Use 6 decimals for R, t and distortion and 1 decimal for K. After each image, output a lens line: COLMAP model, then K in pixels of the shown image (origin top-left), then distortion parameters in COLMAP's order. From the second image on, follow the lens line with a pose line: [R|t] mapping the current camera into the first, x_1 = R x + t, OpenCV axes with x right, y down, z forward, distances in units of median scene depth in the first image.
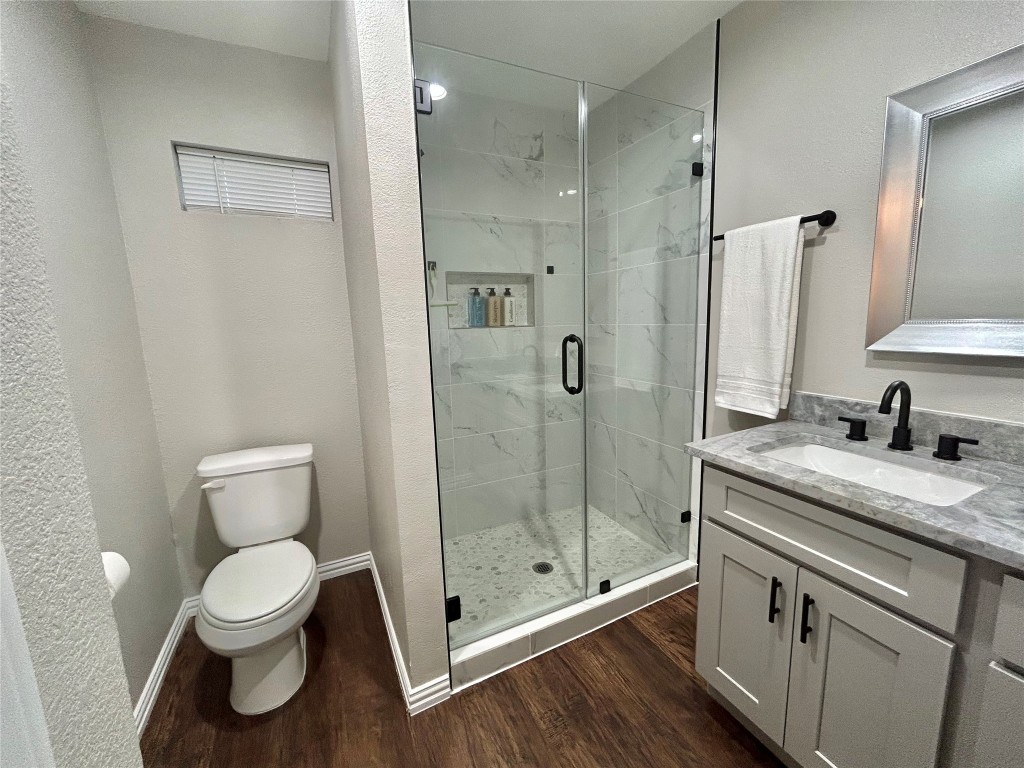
lens RADIAL K [[416.8, 0, 515.3], [0, 416.8, 378.8], [0, 0, 1]] dist [0.002078, 0.000600]
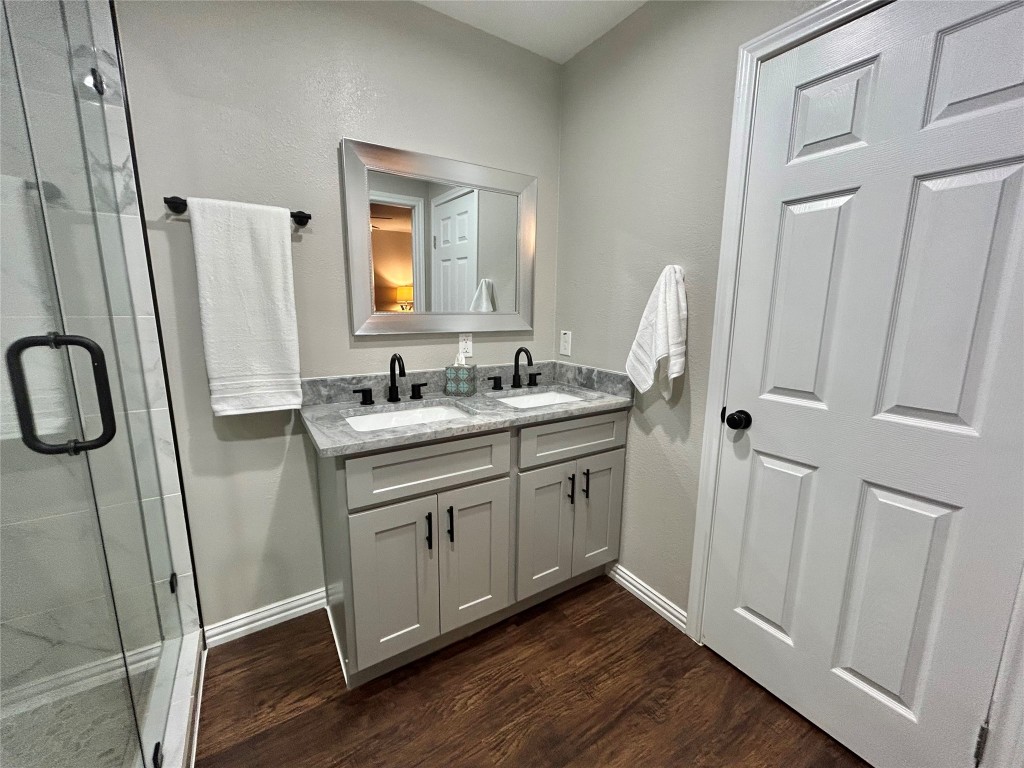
lens RADIAL K [[416.8, 0, 515.4], [0, 416.8, 379.0], [0, 0, 1]] dist [0.002078, 0.000600]
pose [[-0.117517, -0.141695, 0.982910, -0.487750], [0.140533, 0.977435, 0.157707, -0.068858], [-0.983077, 0.156665, -0.094953, 0.653993]]
